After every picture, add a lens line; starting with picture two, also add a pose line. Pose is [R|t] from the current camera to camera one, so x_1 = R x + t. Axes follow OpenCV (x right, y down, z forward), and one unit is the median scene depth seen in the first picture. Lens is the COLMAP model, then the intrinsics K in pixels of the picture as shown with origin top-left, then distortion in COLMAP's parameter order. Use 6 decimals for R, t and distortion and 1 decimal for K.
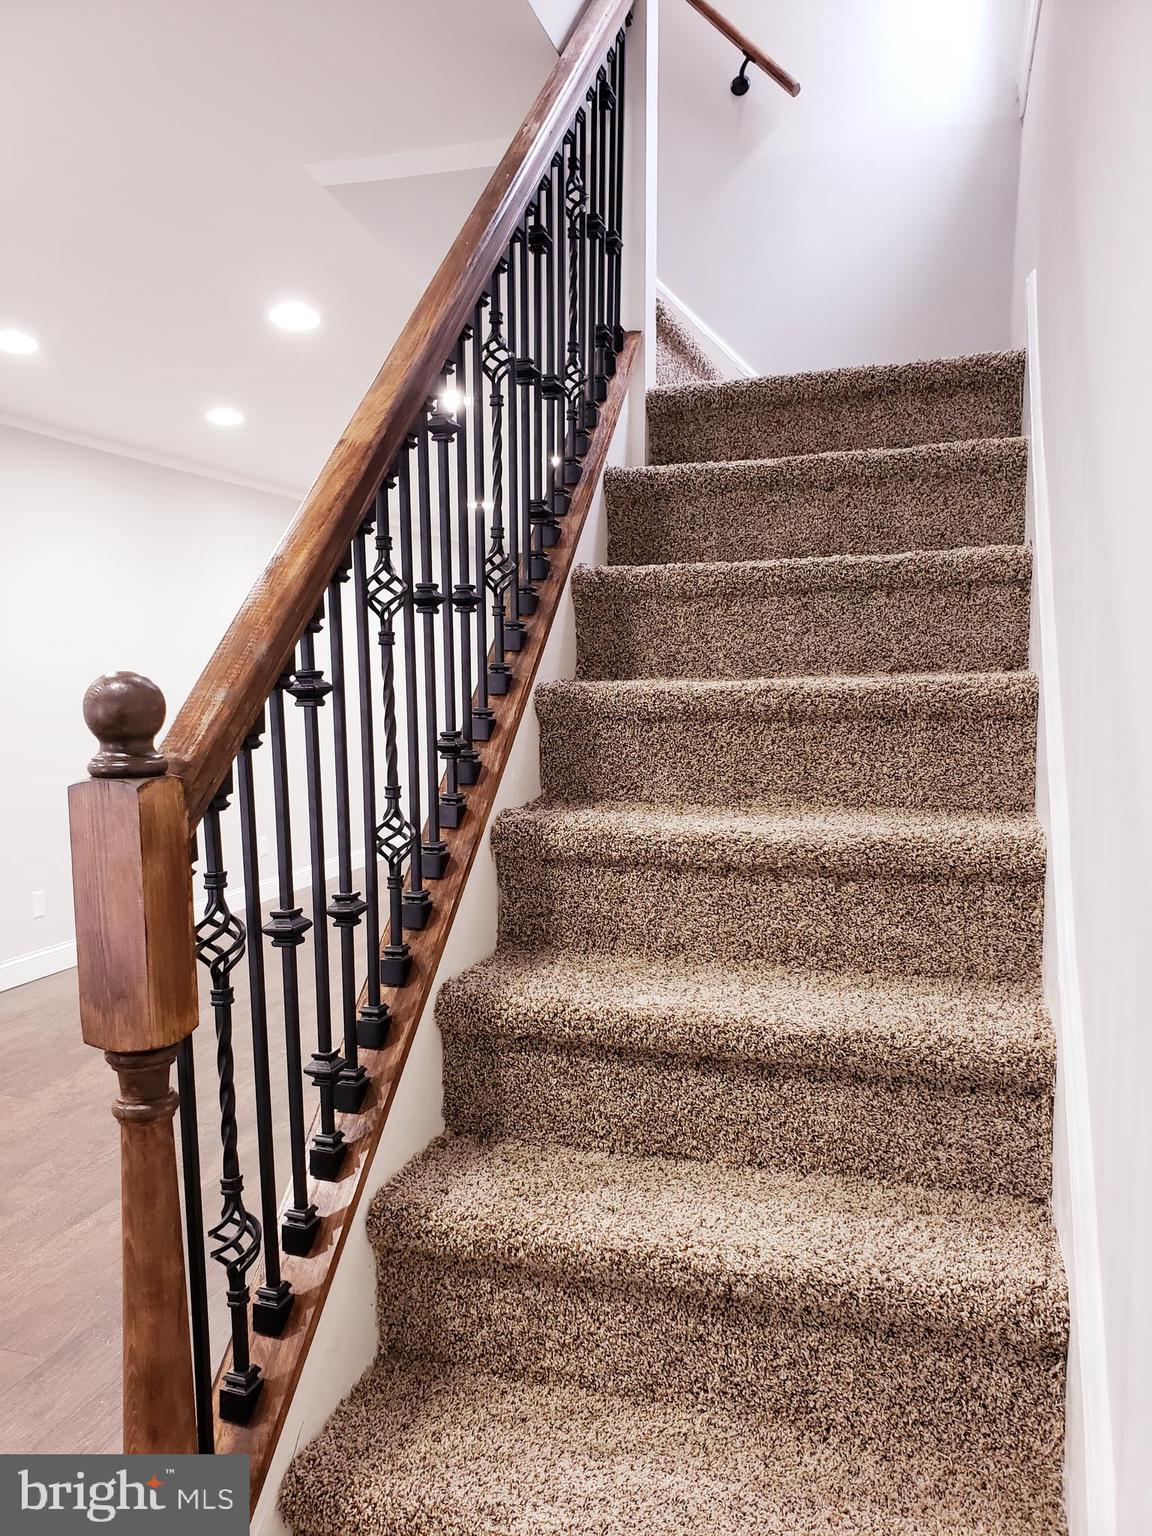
lens RADIAL K [[1208.7, 0, 576.0], [0, 1208.7, 768.0], [0, 0, 1]] dist [0.028879, -0.015110]
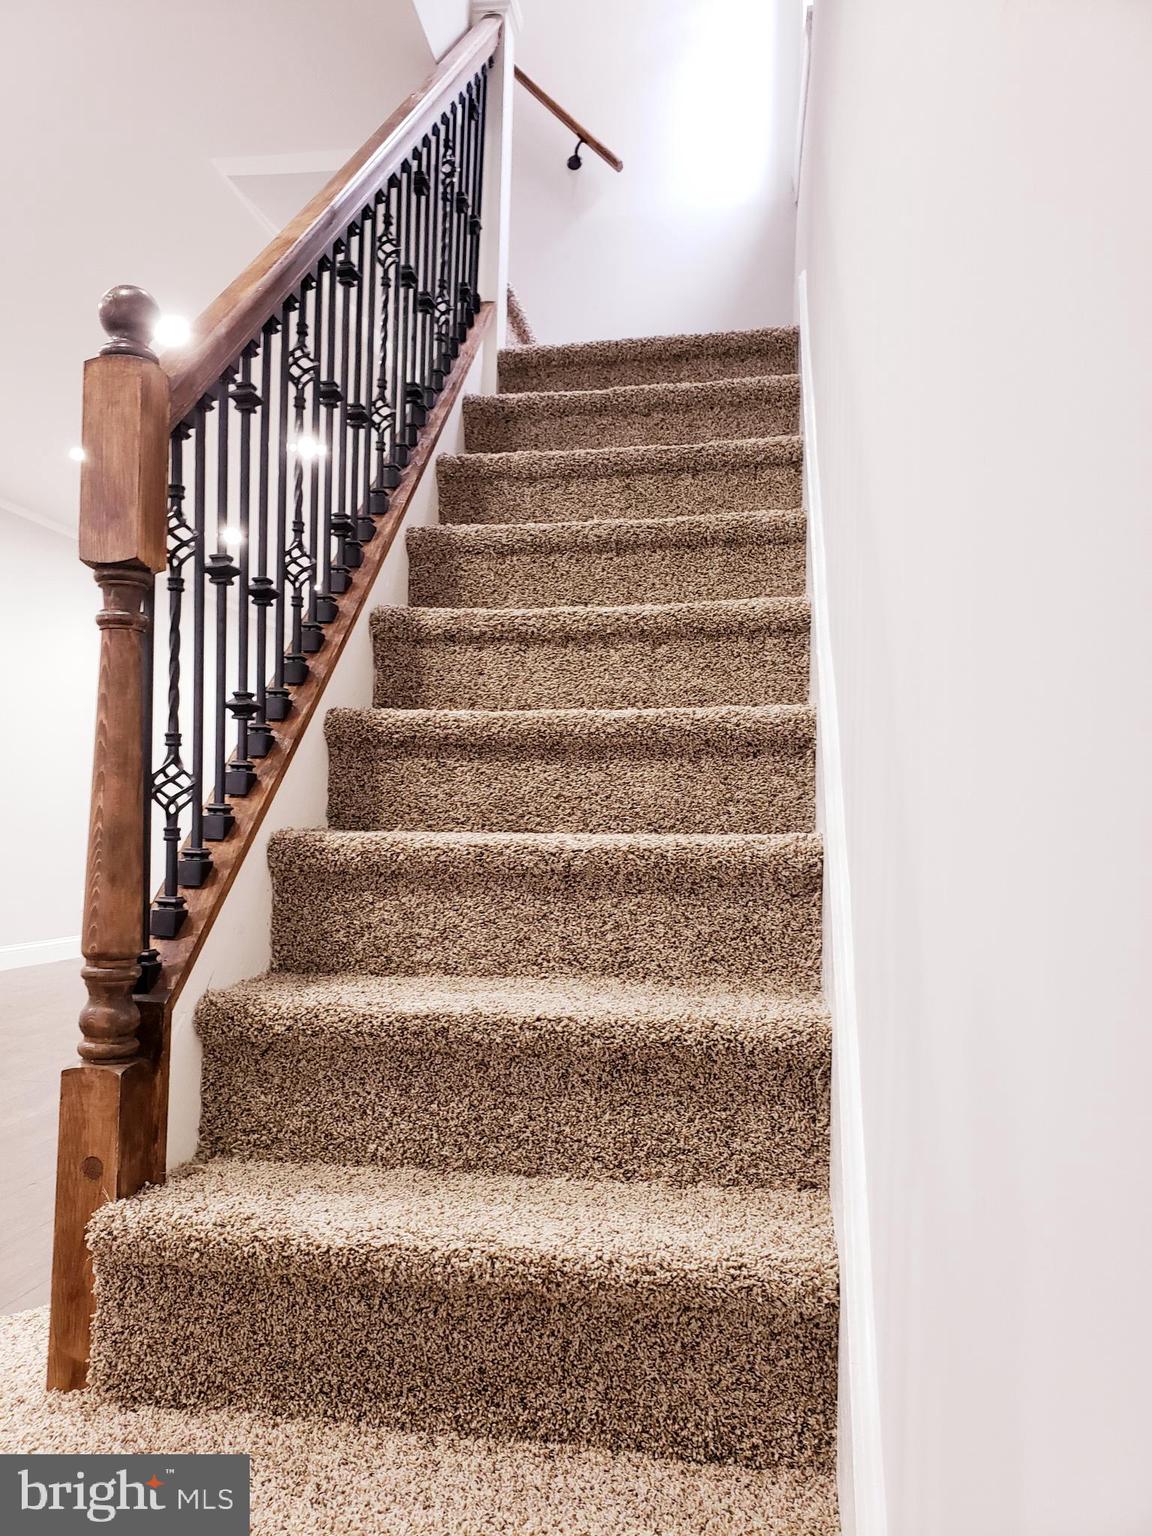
lens RADIAL K [[1204.8, 0, 556.4], [0, 1204.8, 768.9], [0, 0, 1]] dist [0.170172, -0.345572]
pose [[0.990574, 0.034391, 0.132593, -0.041531], [-0.014281, 0.988624, -0.149732, 0.374651], [-0.136234, 0.146427, 0.979796, -0.180741]]
